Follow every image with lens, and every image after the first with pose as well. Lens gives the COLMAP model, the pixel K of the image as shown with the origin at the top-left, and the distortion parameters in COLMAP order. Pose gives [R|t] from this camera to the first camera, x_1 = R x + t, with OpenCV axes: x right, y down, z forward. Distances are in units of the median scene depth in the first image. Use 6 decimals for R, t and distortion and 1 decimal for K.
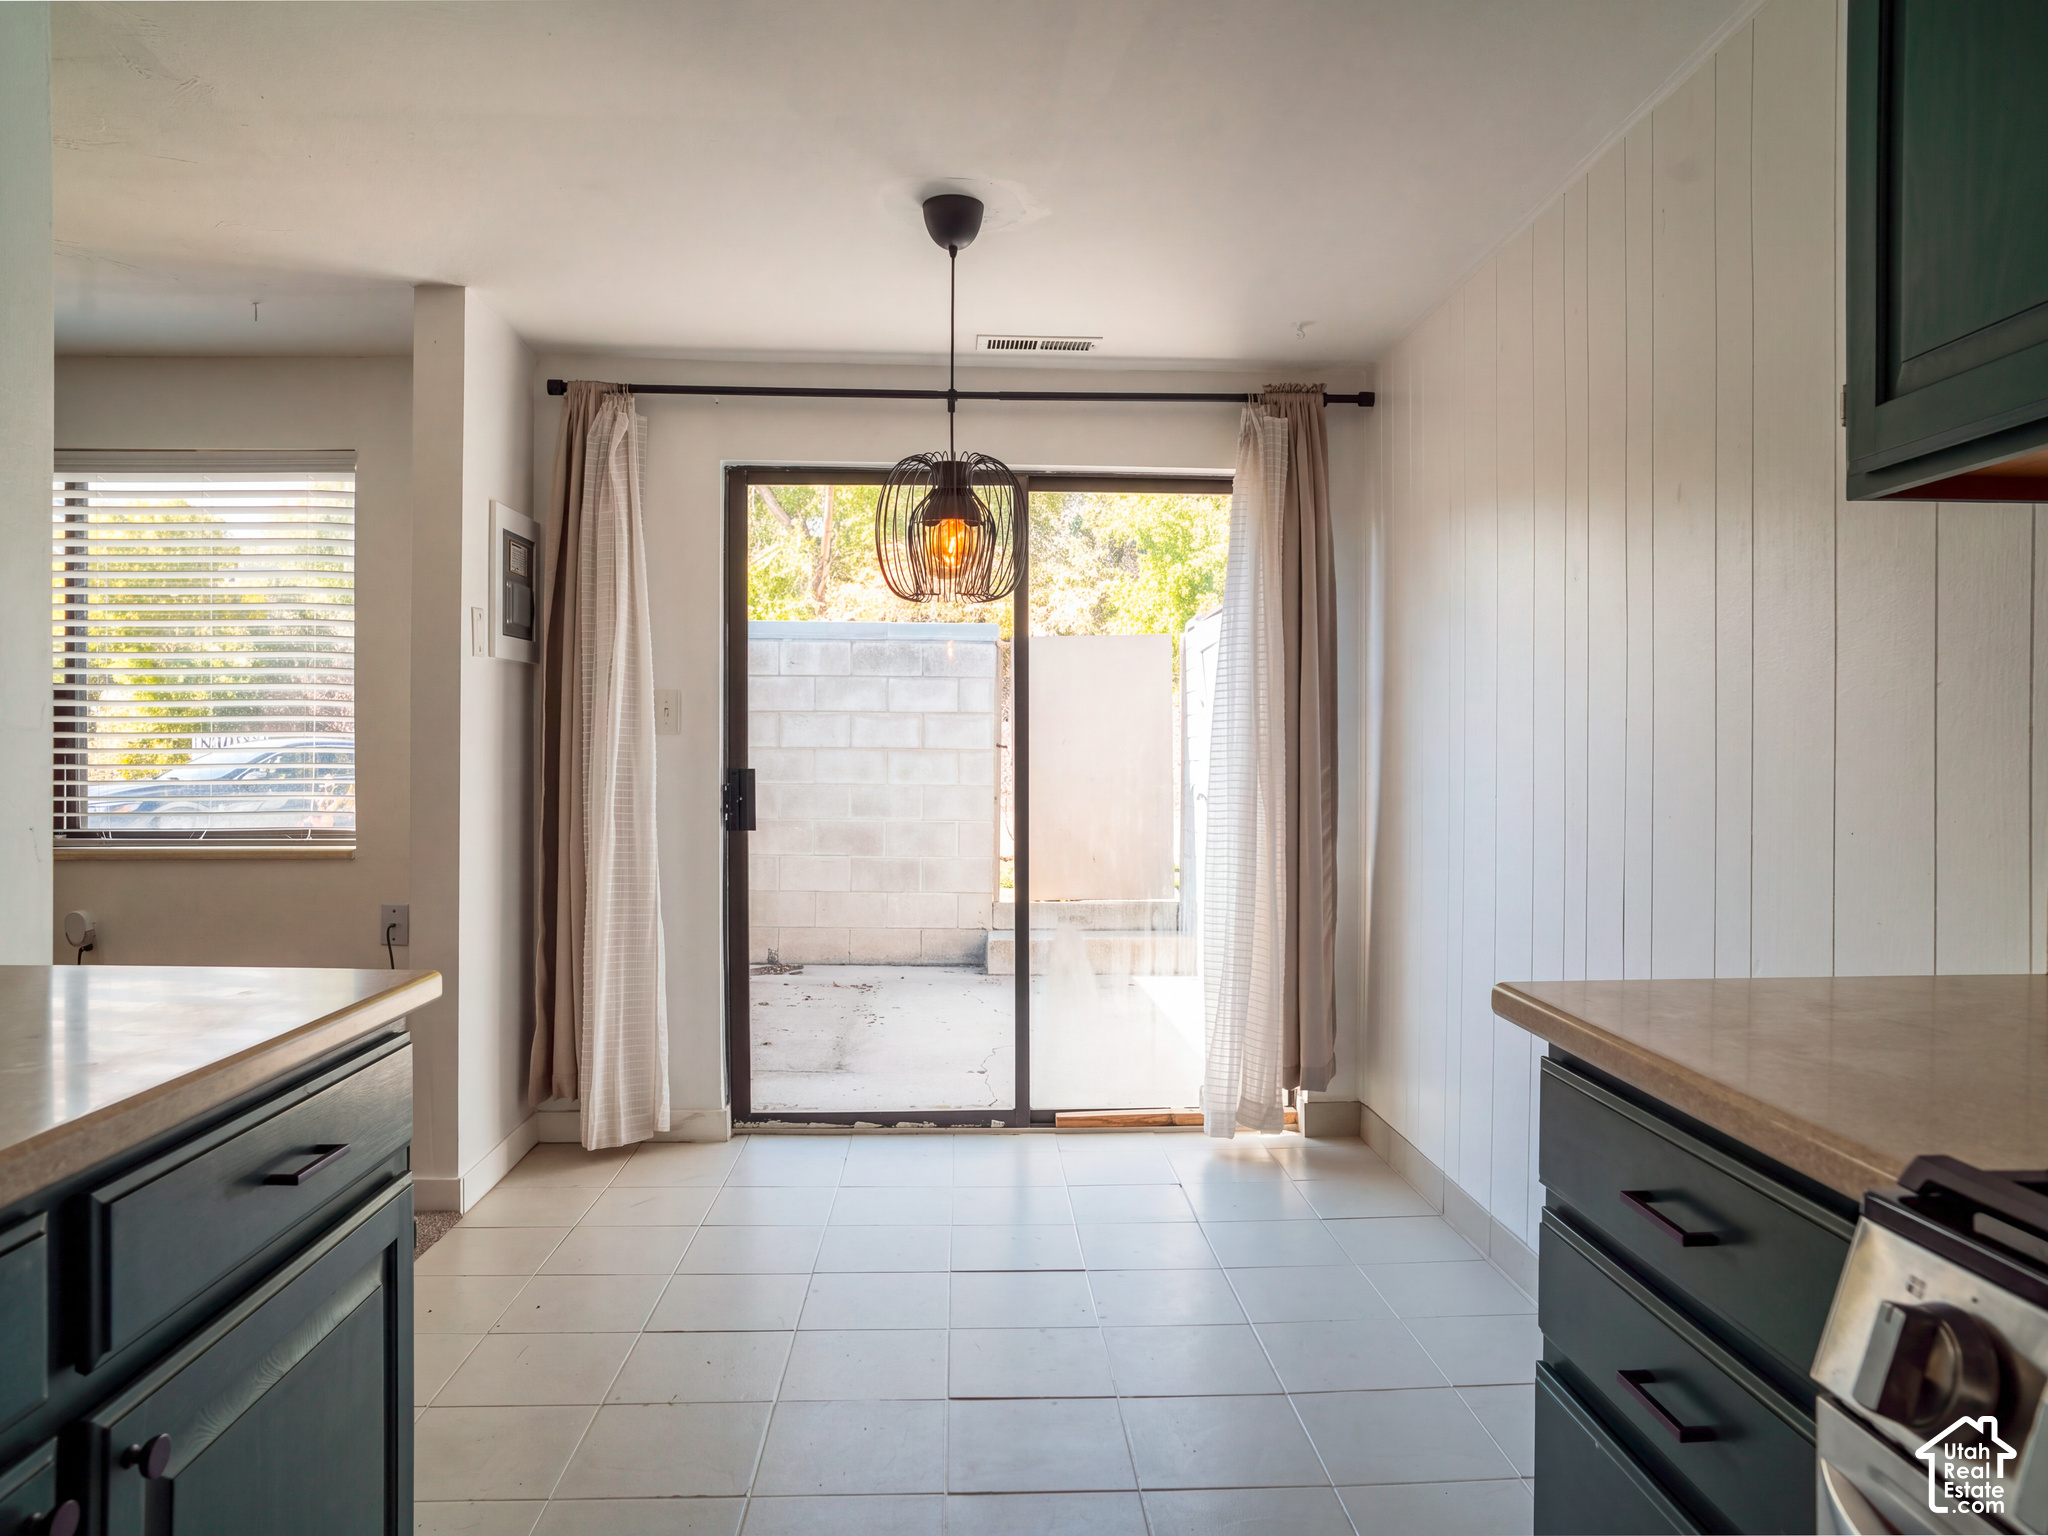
lens RADIAL K [[1383.8, 0, 1029.6], [0, 1383.8, 764.2], [0, 0, 1]] dist [-0.008282, -0.001796]
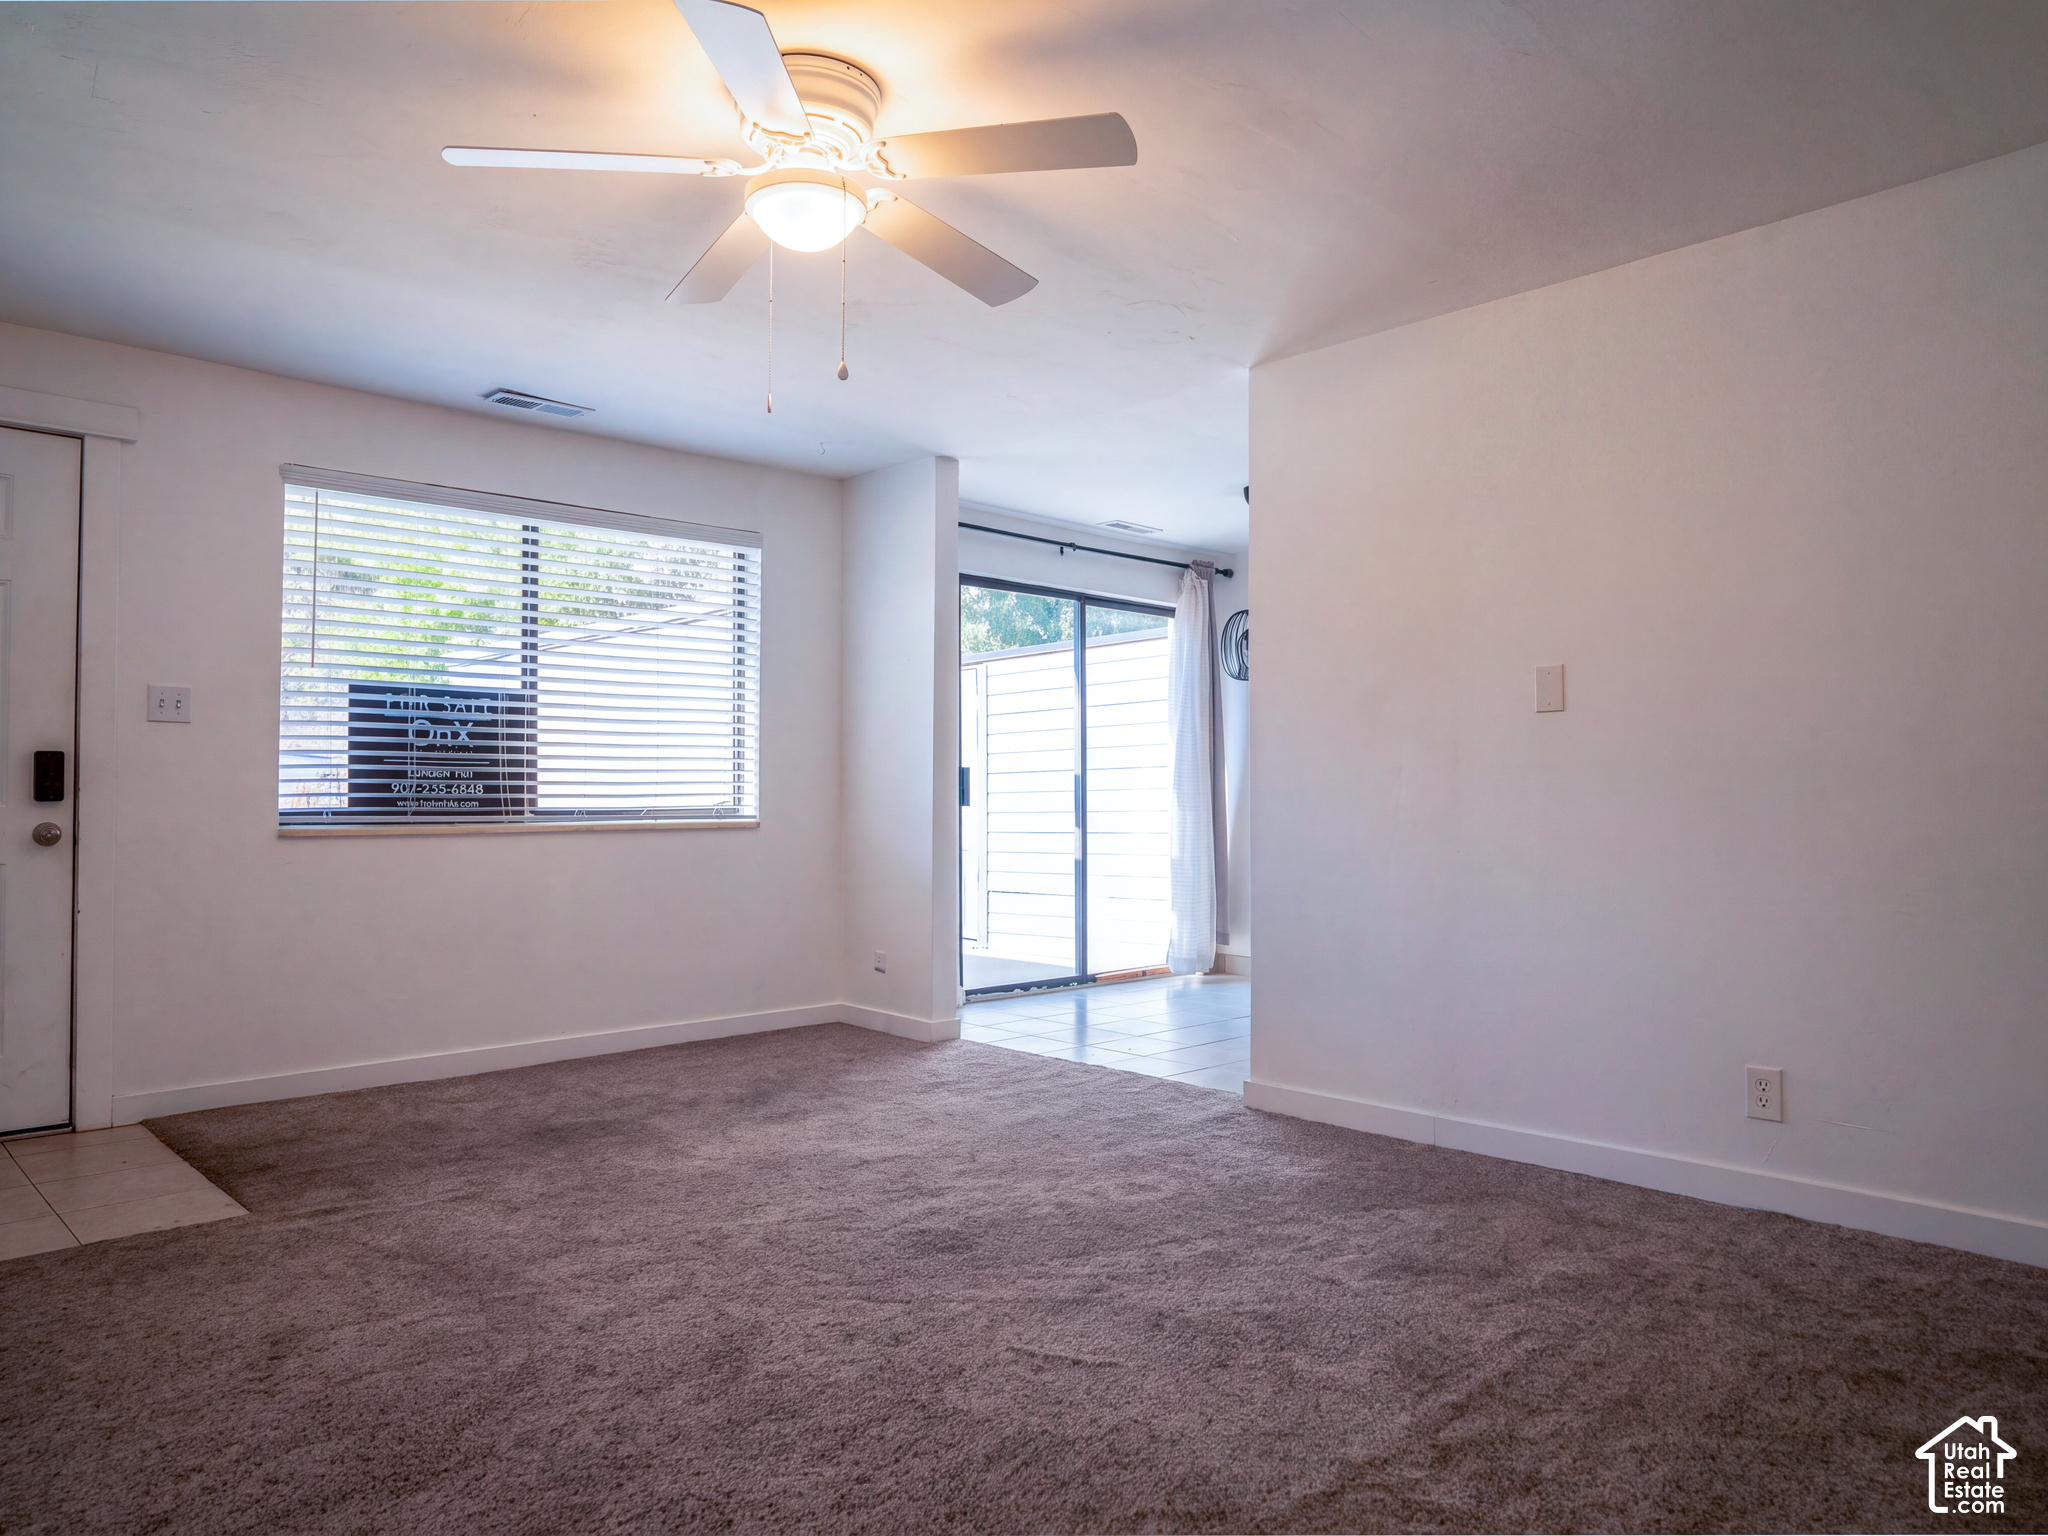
lens RADIAL K [[1383.8, 0, 1029.6], [0, 1383.8, 764.2], [0, 0, 1]] dist [-0.008282, -0.001796]
pose [[0.759435, 0.018570, 0.650319, -1.159089], [0.009051, 0.999194, -0.039102, 0.063065], [-0.650521, 0.035581, 0.758655, -0.228899]]
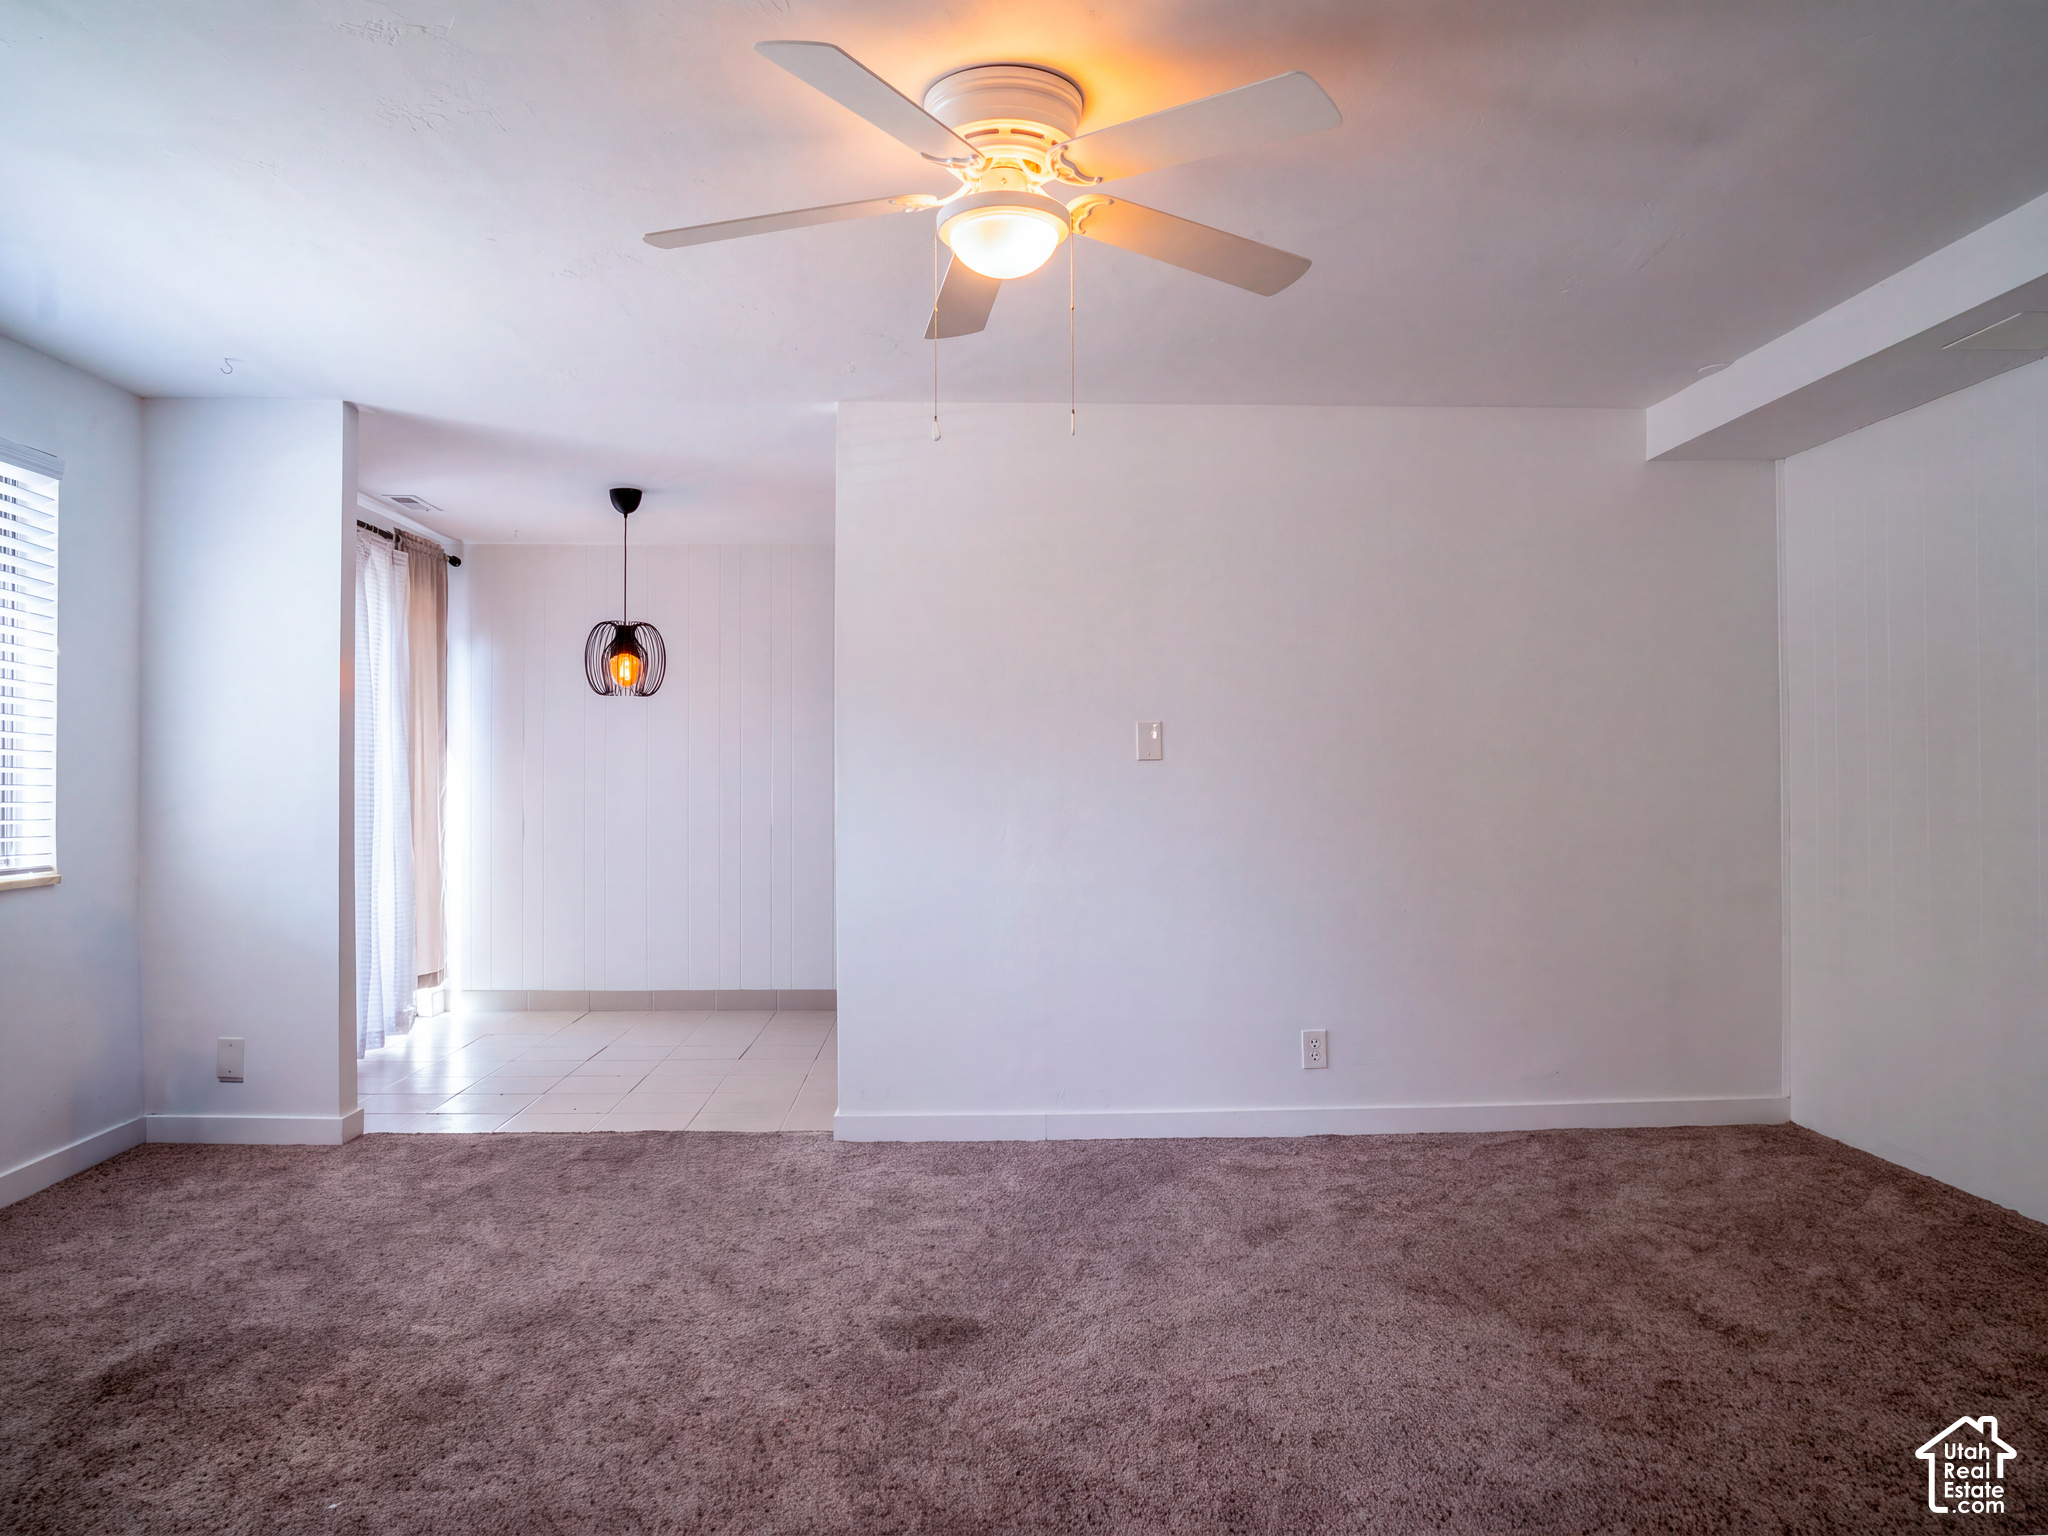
lens RADIAL K [[1383.8, 0, 1029.6], [0, 1383.8, 764.2], [0, 0, 1]] dist [-0.008282, -0.001796]
pose [[0.009526, 0.034509, 0.999359, -1.400014], [0.023883, 0.999111, -0.034728, 0.036237], [-0.999669, 0.024198, 0.008693, 0.311609]]
